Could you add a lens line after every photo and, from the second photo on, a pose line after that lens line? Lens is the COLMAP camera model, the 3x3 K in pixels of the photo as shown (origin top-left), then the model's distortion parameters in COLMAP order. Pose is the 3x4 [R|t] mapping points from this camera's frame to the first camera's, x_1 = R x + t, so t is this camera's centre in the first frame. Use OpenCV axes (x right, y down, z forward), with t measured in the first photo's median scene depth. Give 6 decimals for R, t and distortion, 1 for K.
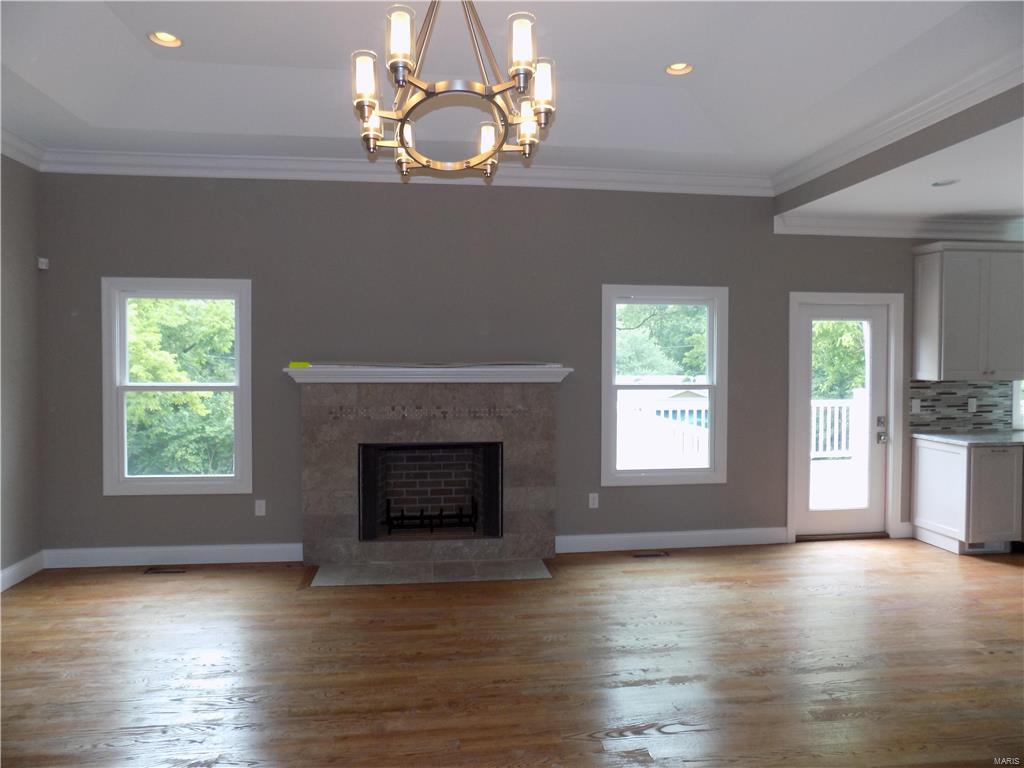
lens RADIAL K [[690.7, 0, 510.6], [0, 690.7, 376.5], [0, 0, 1]] dist [-0.079835, 0.073900]
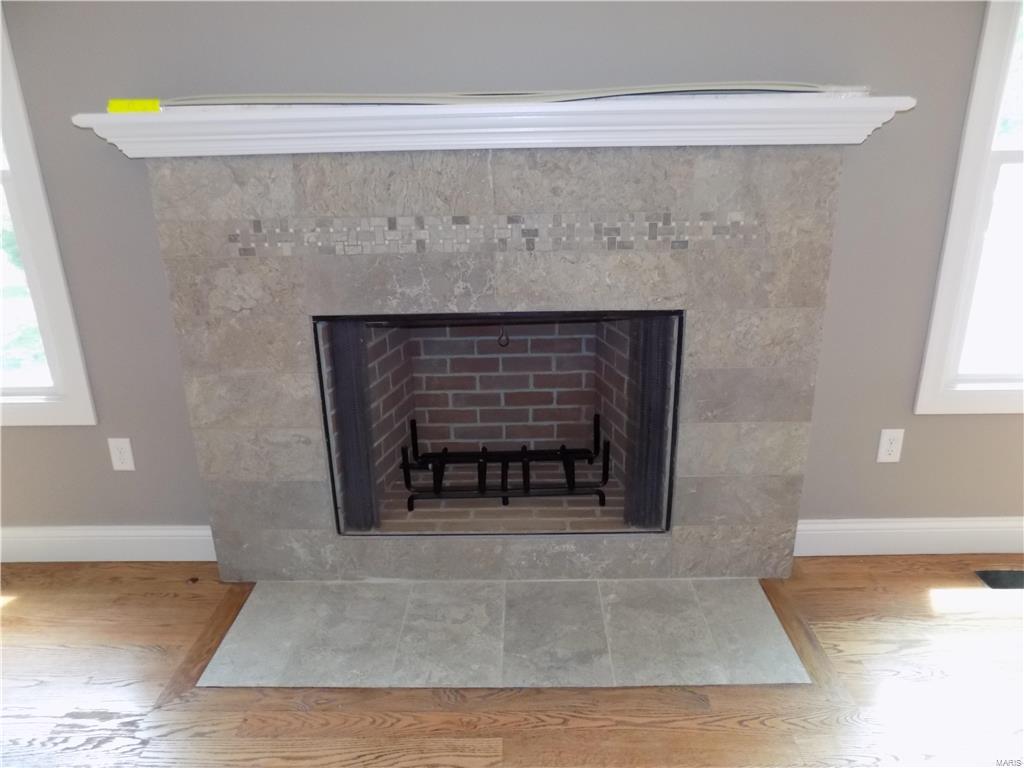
lens RADIAL K [[690.7, 0, 513.0], [0, 690.7, 378.1], [0, 0, 1]] dist [-0.079835, 0.073900]
pose [[0.989850, 0.025646, -0.139781, -0.050334], [0.017216, 0.954697, 0.297081, 0.016594], [0.141068, -0.296472, 0.944566, 0.615843]]
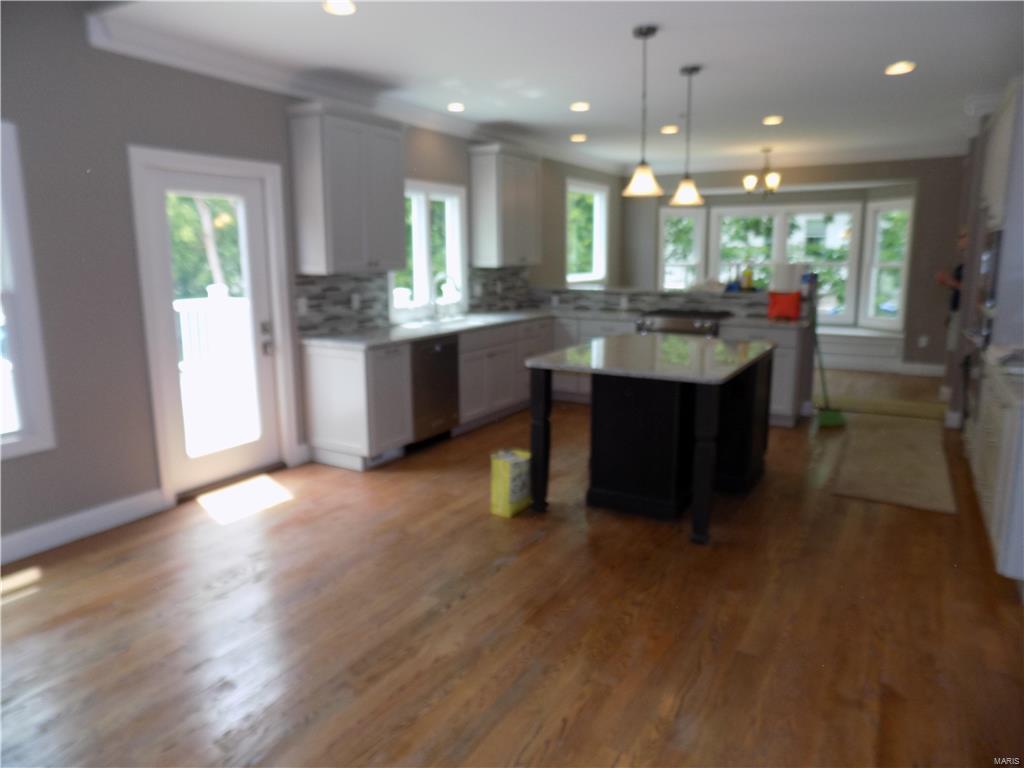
lens RADIAL K [[690.7, 0, 519.6], [0, 690.7, 374.0], [0, 0, 1]] dist [-0.079835, 0.073900]
pose [[0.608854, -0.139585, 0.780905, 0.104200], [0.025474, 0.987330, 0.156622, 0.001356], [-0.792873, -0.075467, 0.604696, 0.305230]]
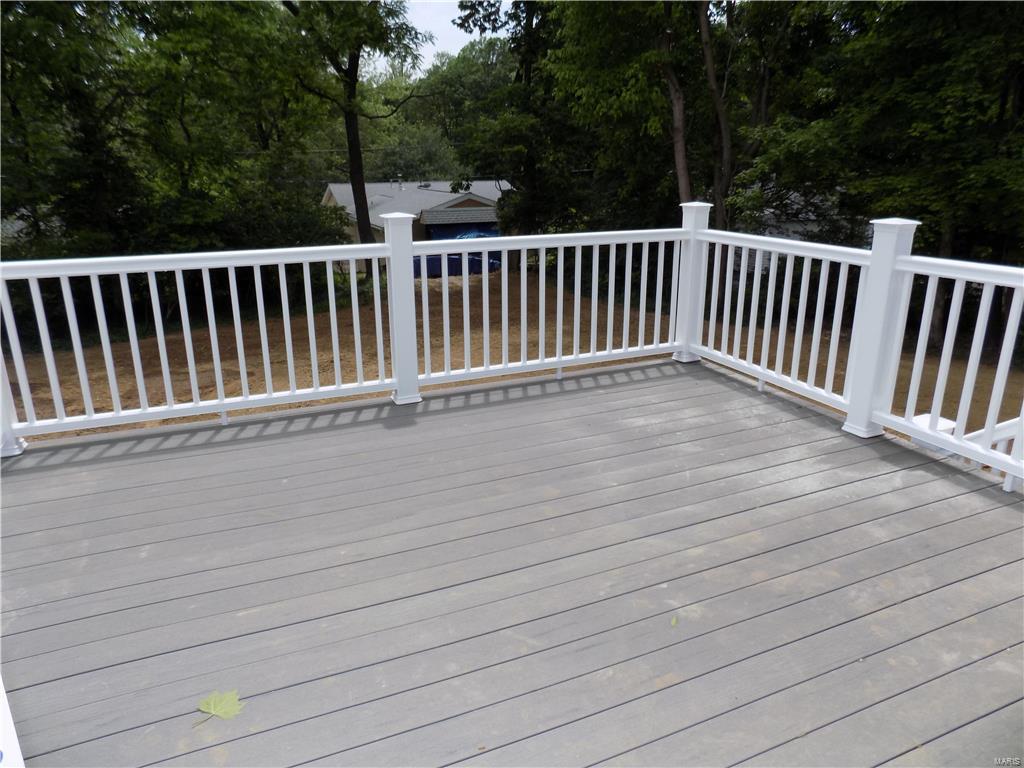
lens RADIAL K [[690.7, 0, 512.0], [0, 690.7, 379.1], [0, 0, 1]] dist [-0.079835, 0.073900]
pose [[0.963062, -0.086397, 0.255042, 0.540512], [0.013195, 0.961134, 0.275765, 0.011440], [-0.268955, -0.262214, 0.926772, 1.139935]]
